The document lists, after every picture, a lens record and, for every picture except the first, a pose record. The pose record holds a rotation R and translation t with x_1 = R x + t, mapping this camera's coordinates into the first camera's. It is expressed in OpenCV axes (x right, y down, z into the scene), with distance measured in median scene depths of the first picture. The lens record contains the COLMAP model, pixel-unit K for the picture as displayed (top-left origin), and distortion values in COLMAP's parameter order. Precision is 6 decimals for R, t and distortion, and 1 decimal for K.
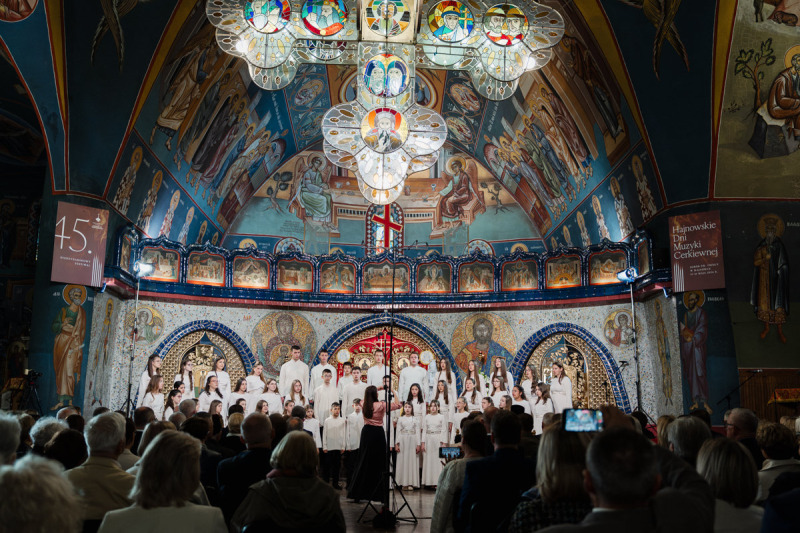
lens RADIAL K [[753.2, 0, 397.9], [0, 753.2, 269.4], [0, 0, 1]] dist [0.001639, 0.000000]
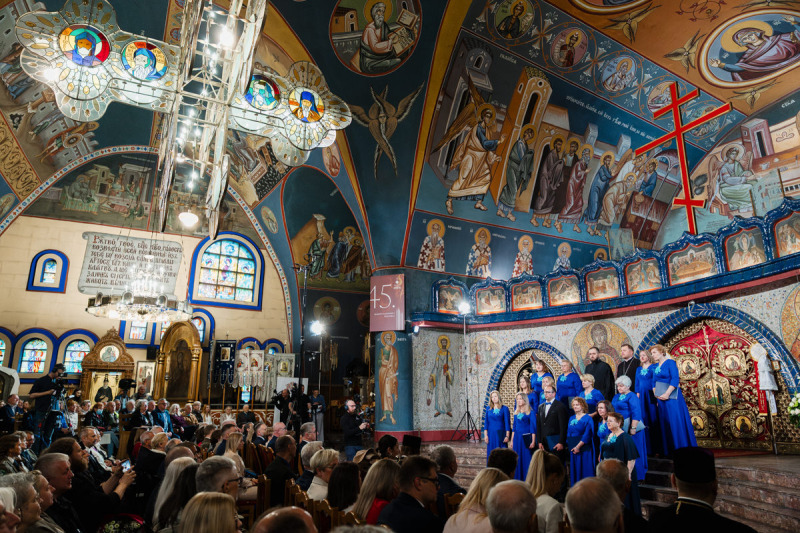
lens RADIAL K [[539.6, 0, 402.8], [0, 539.6, 264.5], [0, 0, 1]] dist [-0.004960, -0.006064]
pose [[0.442090, -0.241406, -0.863875, 0.385092], [0.171375, 0.968093, -0.182828, 0.070139], [0.880447, -0.067220, 0.469355, 0.436499]]
